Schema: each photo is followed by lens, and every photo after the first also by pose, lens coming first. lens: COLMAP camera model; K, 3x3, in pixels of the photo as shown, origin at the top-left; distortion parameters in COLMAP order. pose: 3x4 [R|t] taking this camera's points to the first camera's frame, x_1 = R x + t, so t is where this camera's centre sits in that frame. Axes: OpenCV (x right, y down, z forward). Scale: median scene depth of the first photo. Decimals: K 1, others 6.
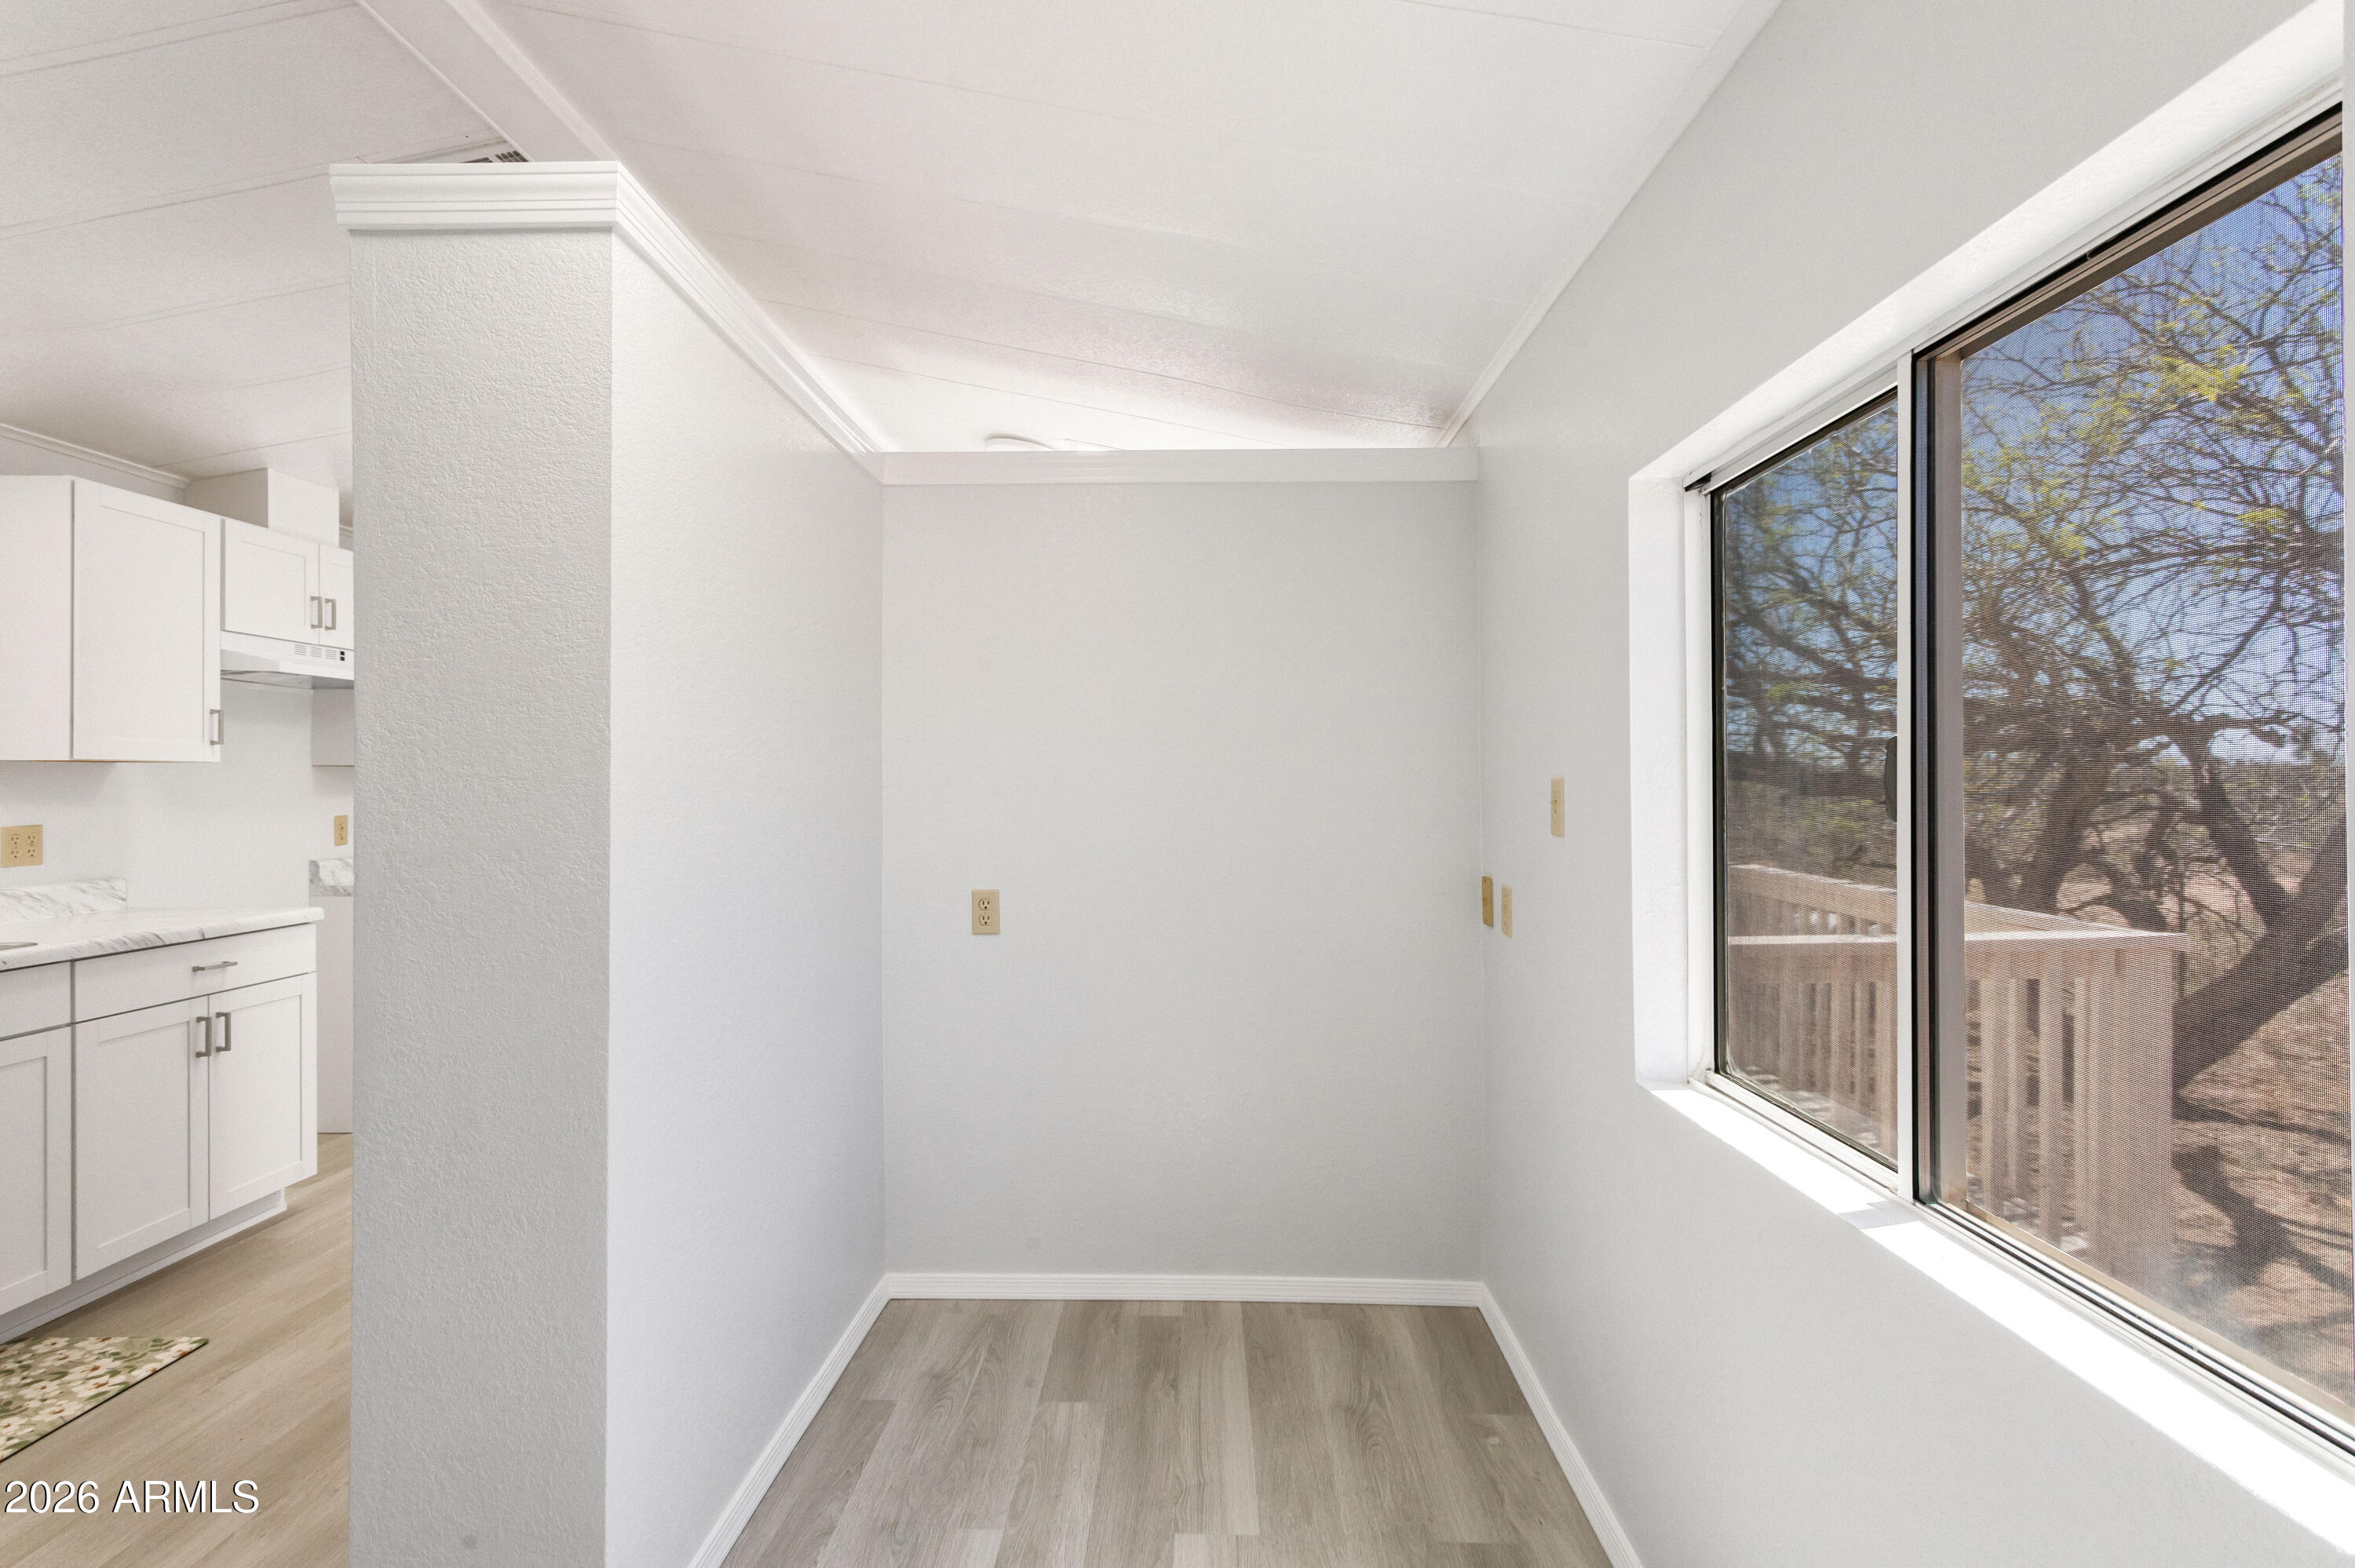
lens RADIAL K [[1155.4, 0, 1174.1], [0, 1155.4, 775.4], [0, 0, 1]] dist [0.001127, 0.001485]
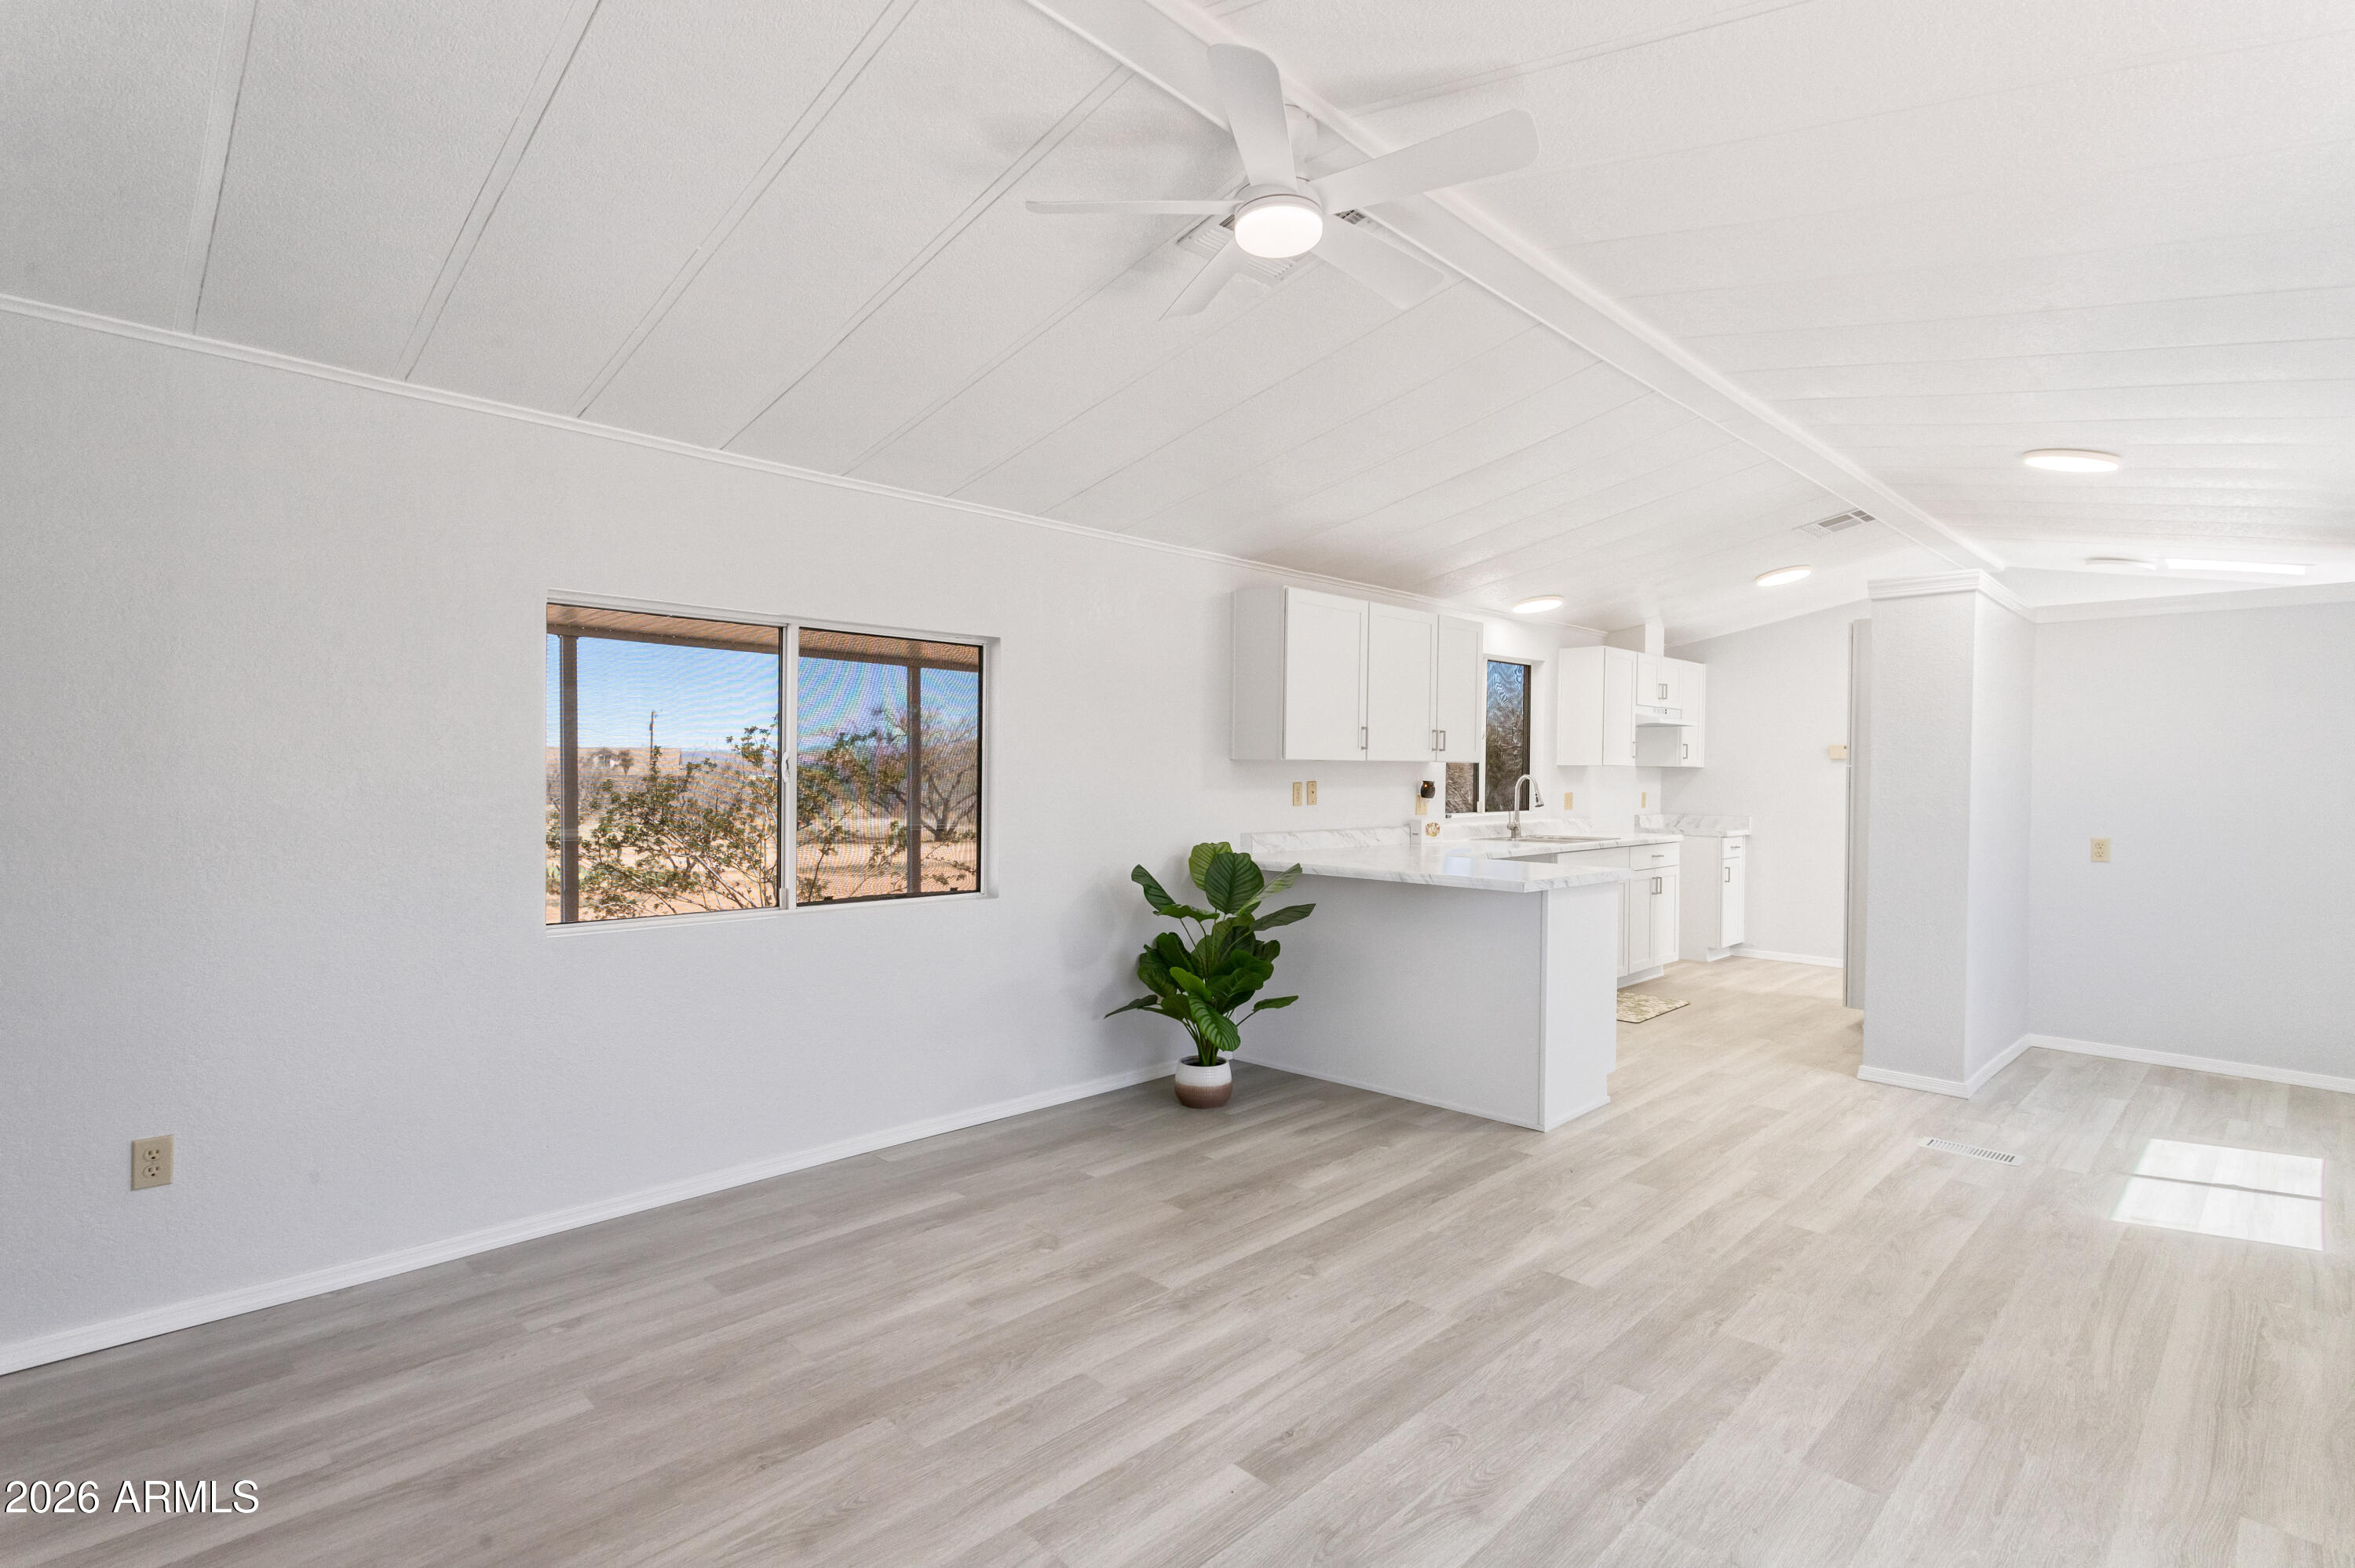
lens RADIAL K [[1129.7, 0, 1171.4], [0, 1129.7, 787.2], [0, 0, 1]] dist [0.003849, 0.001080]
pose [[0.719204, 0.019541, -0.694524, 0.028056], [-0.008066, 0.999772, 0.019776, -0.008013], [0.694752, -0.008621, 0.719198, -1.377161]]
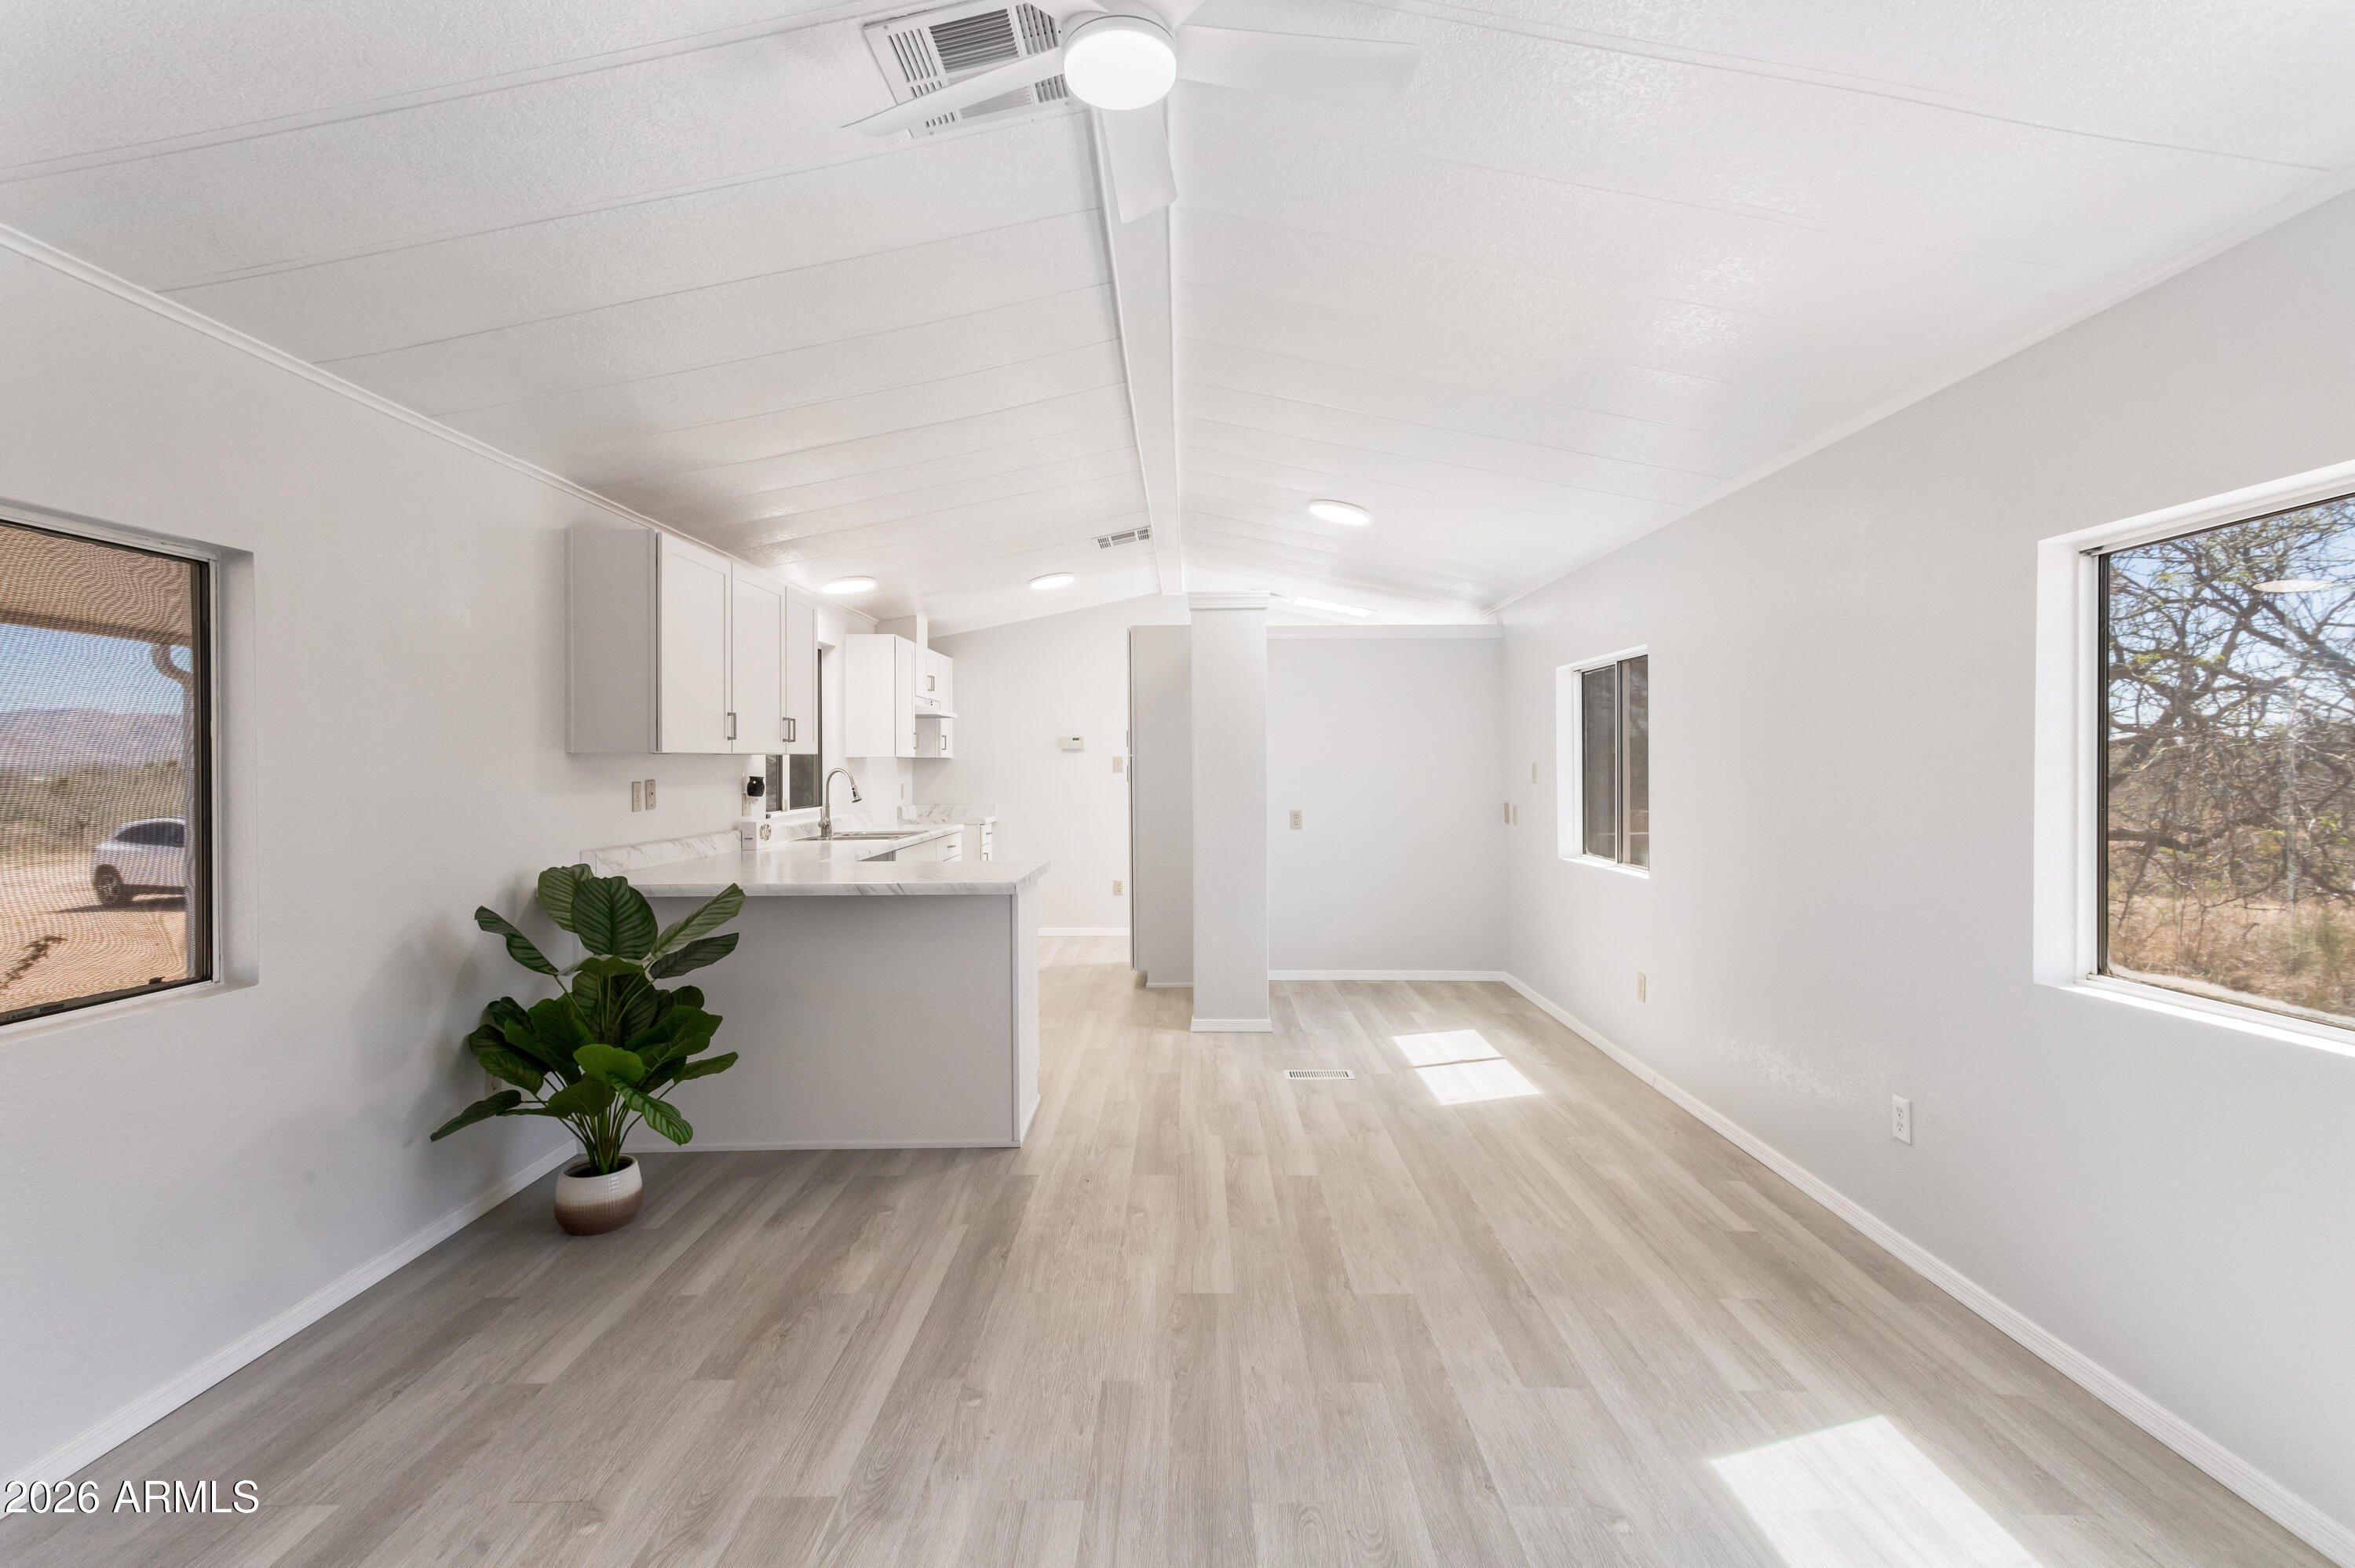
lens RADIAL K [[1141.7, 0, 1173.0], [0, 1141.7, 773.3], [0, 0, 1]] dist [0.003804, 0.000484]
pose [[0.999953, -0.002137, 0.009459, -0.446192], [0.002021, 0.999923, 0.012253, -0.008191], [-0.009485, -0.012233, 0.999880, -1.378953]]
